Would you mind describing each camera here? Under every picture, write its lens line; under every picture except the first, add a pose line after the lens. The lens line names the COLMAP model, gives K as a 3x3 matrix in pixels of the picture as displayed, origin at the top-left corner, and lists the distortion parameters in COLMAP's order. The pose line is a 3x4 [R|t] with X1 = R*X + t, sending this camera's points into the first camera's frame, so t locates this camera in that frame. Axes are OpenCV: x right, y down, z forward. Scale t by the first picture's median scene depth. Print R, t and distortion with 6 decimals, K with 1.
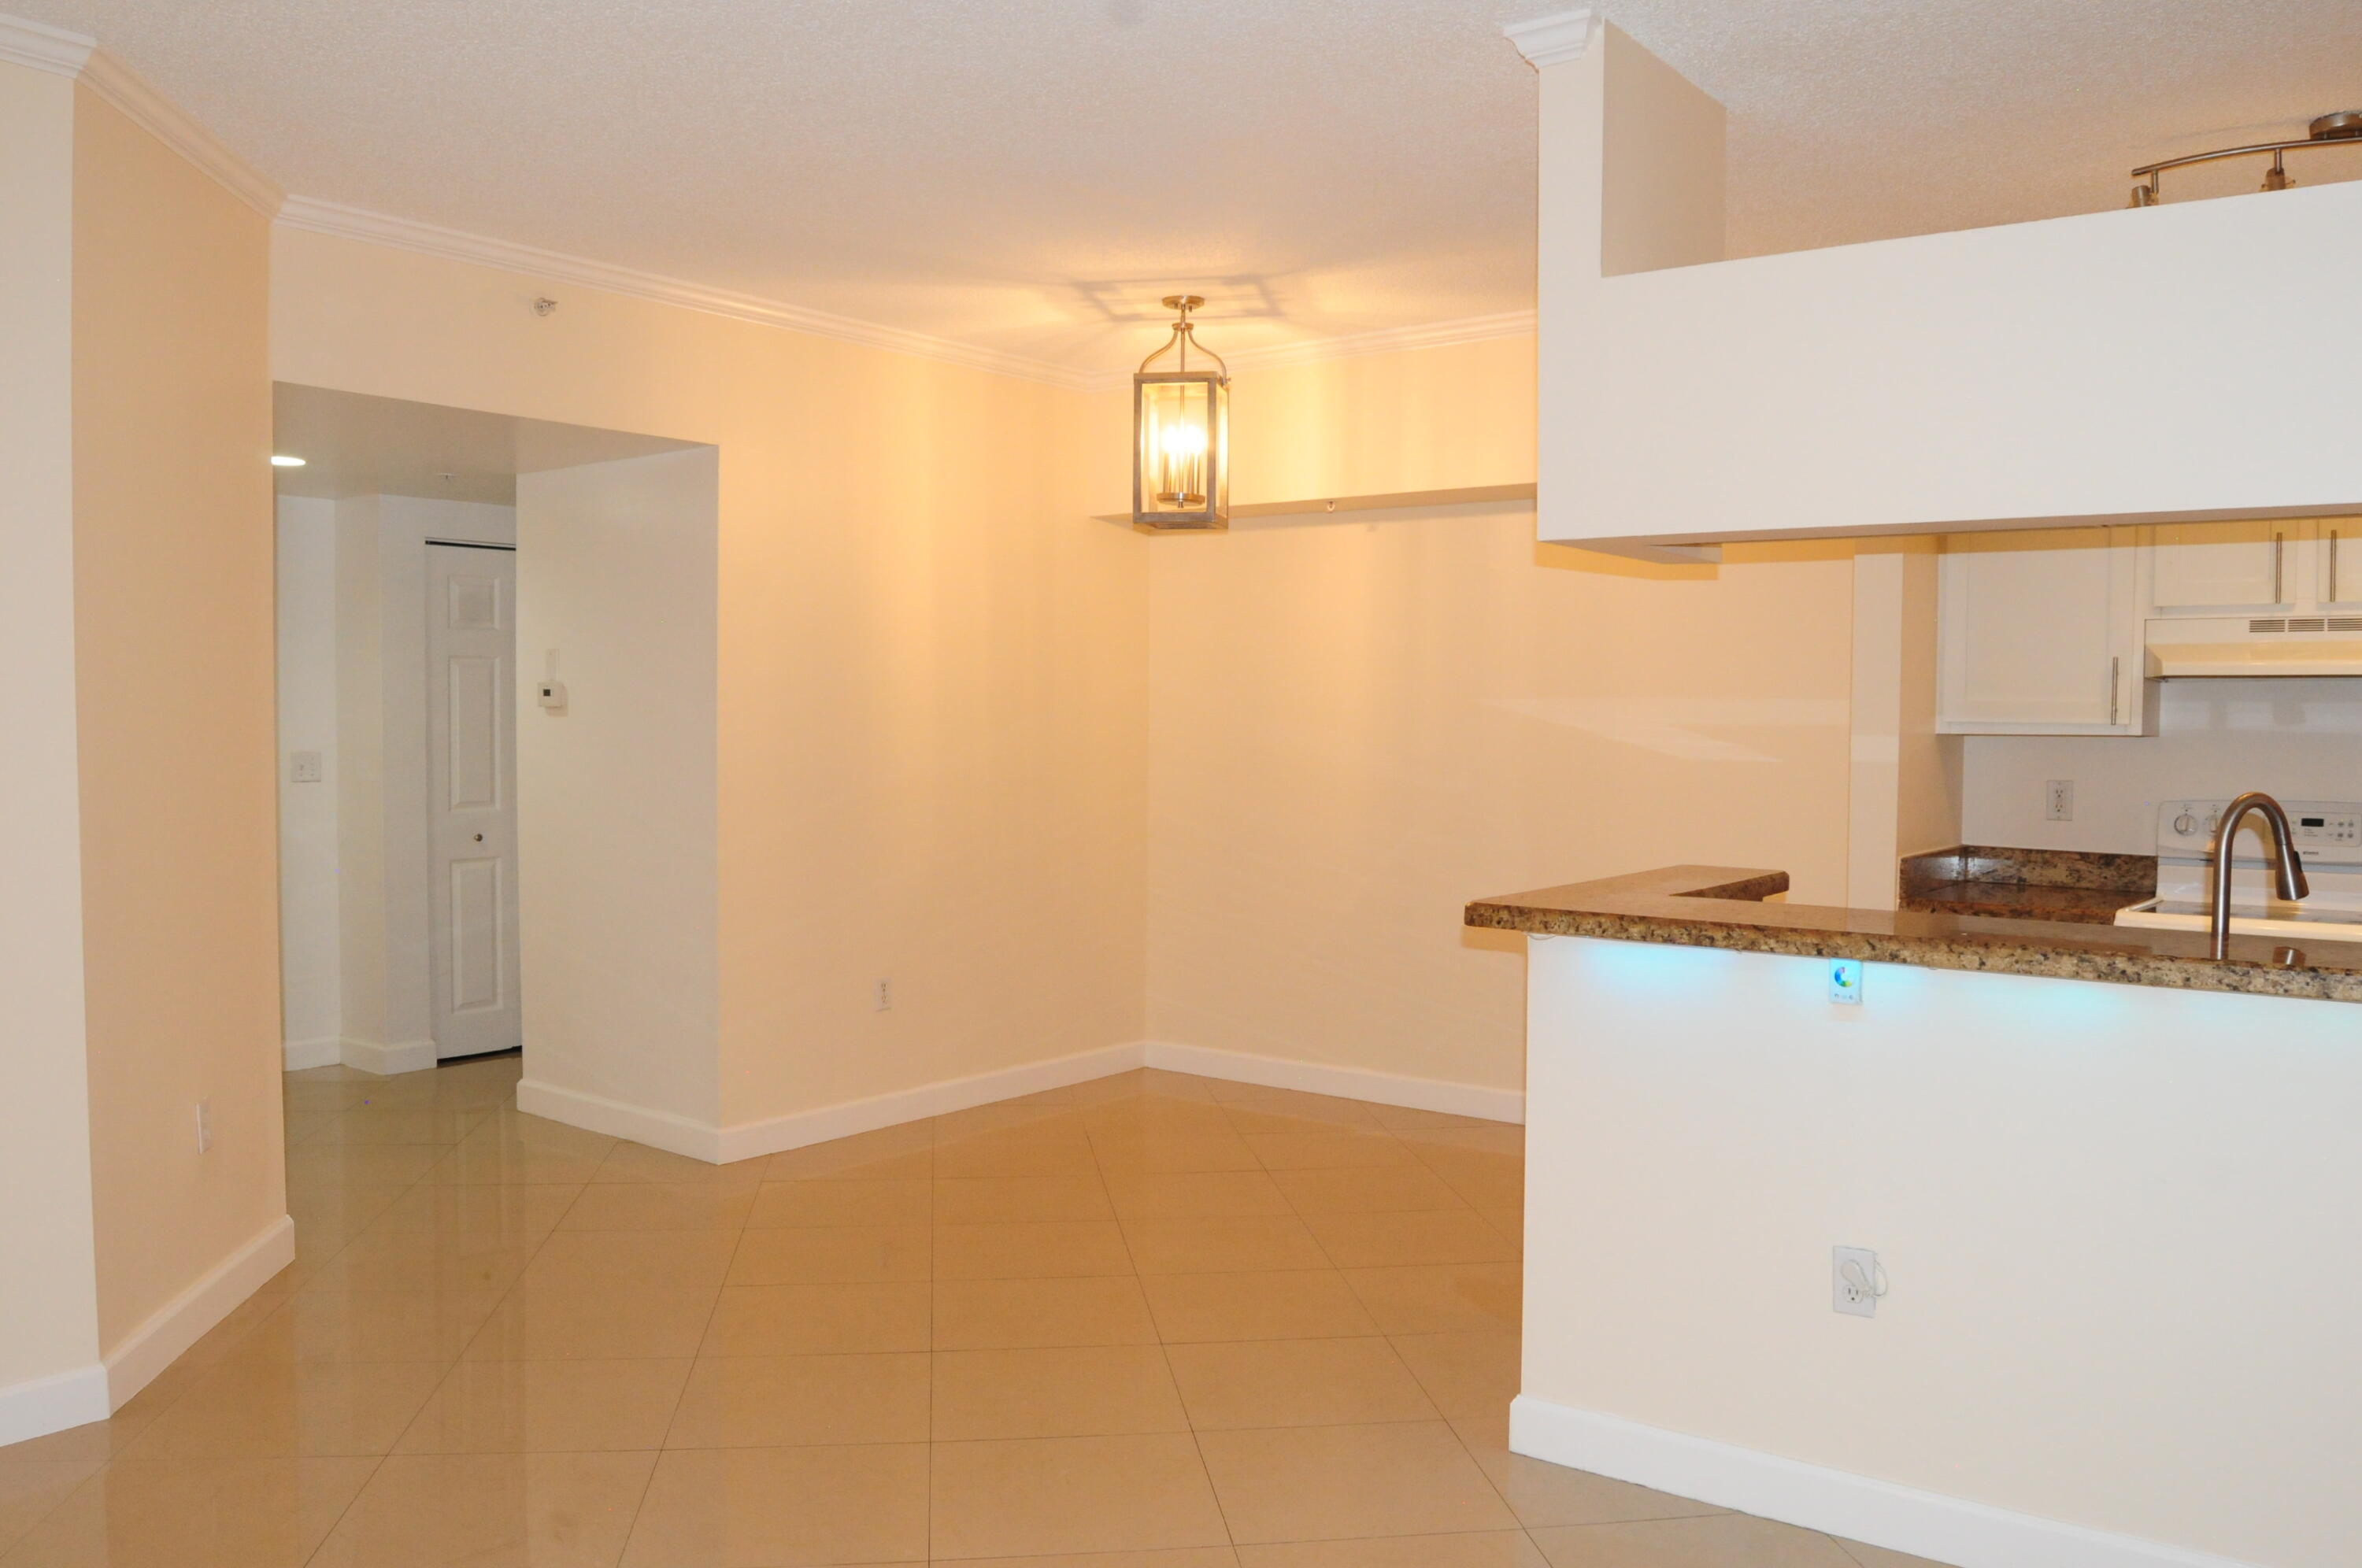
lens RADIAL K [[1847.0, 0, 1181.0], [0, 1847.0, 784.0], [0, 0, 1]] dist [-0.083303, 0.042457]
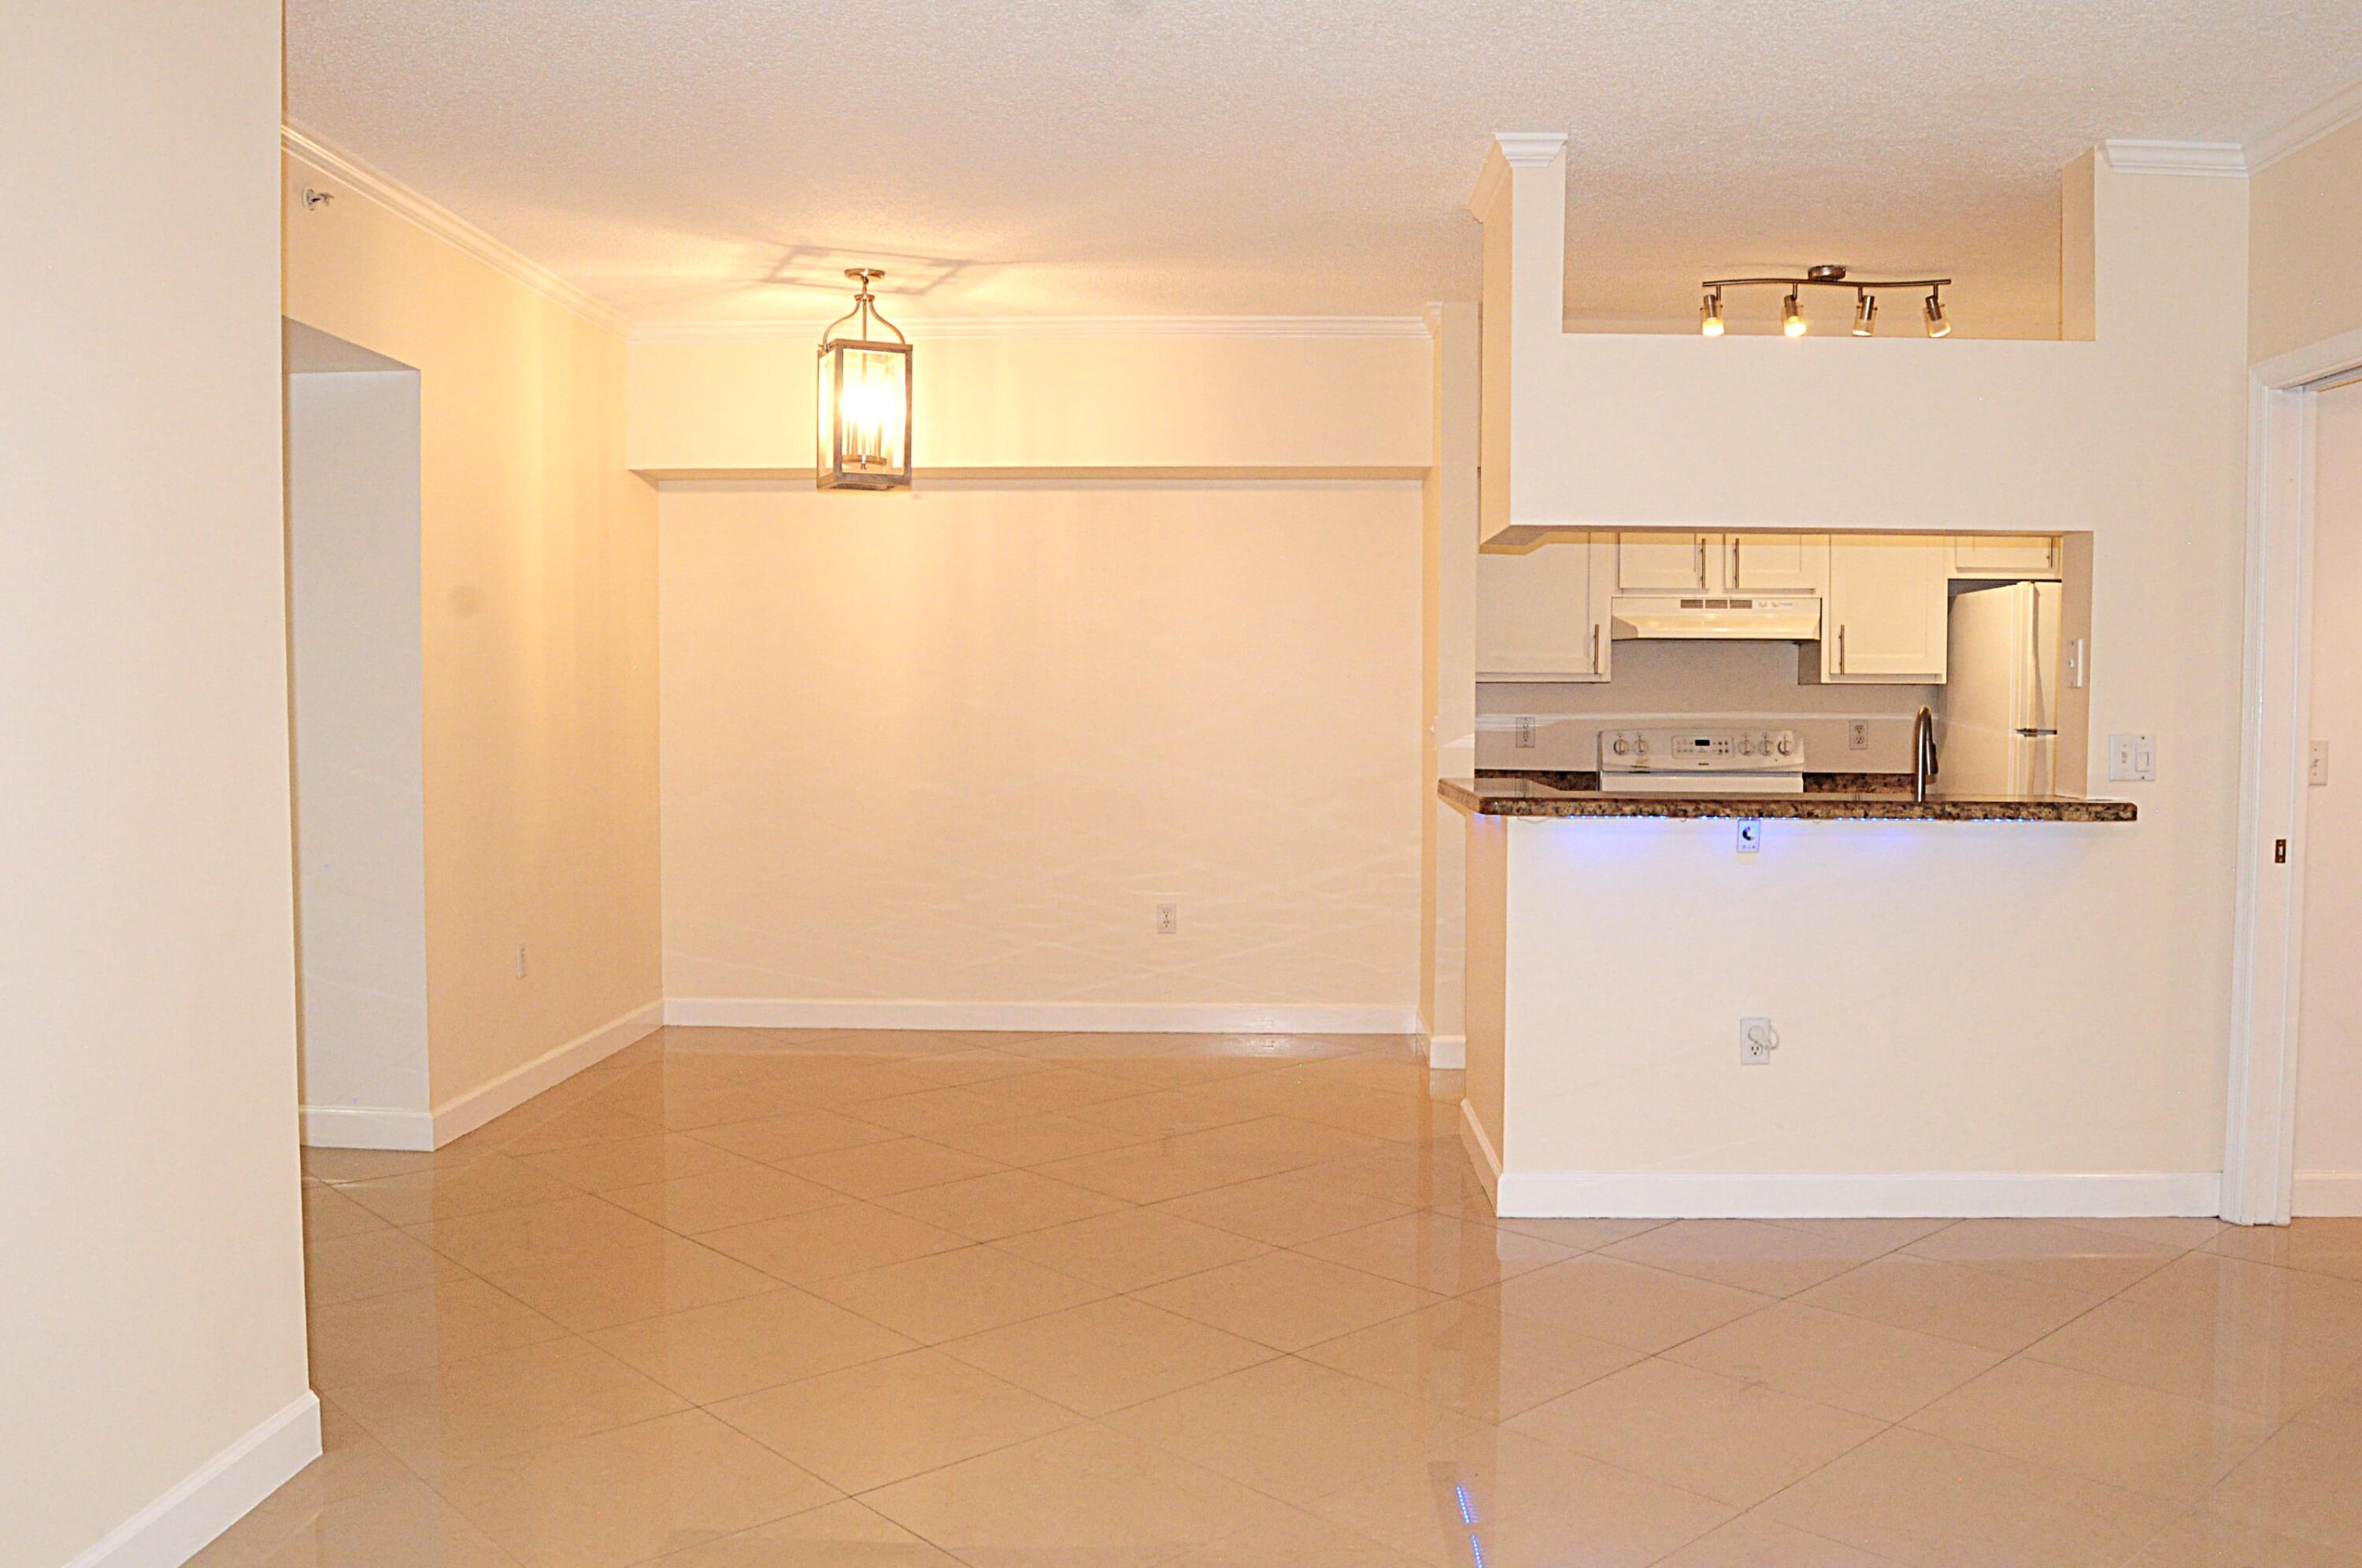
lens RADIAL K [[1892.2, 0, 1181.0], [0, 1892.2, 784.0], [0, 0, 1]] dist [-0.088600, 0.000913]
pose [[0.820380, -0.028968, 0.571084, -0.577873], [0.022975, 0.999579, 0.017699, 0.018809], [-0.571357, -0.001400, 0.820701, 0.014292]]
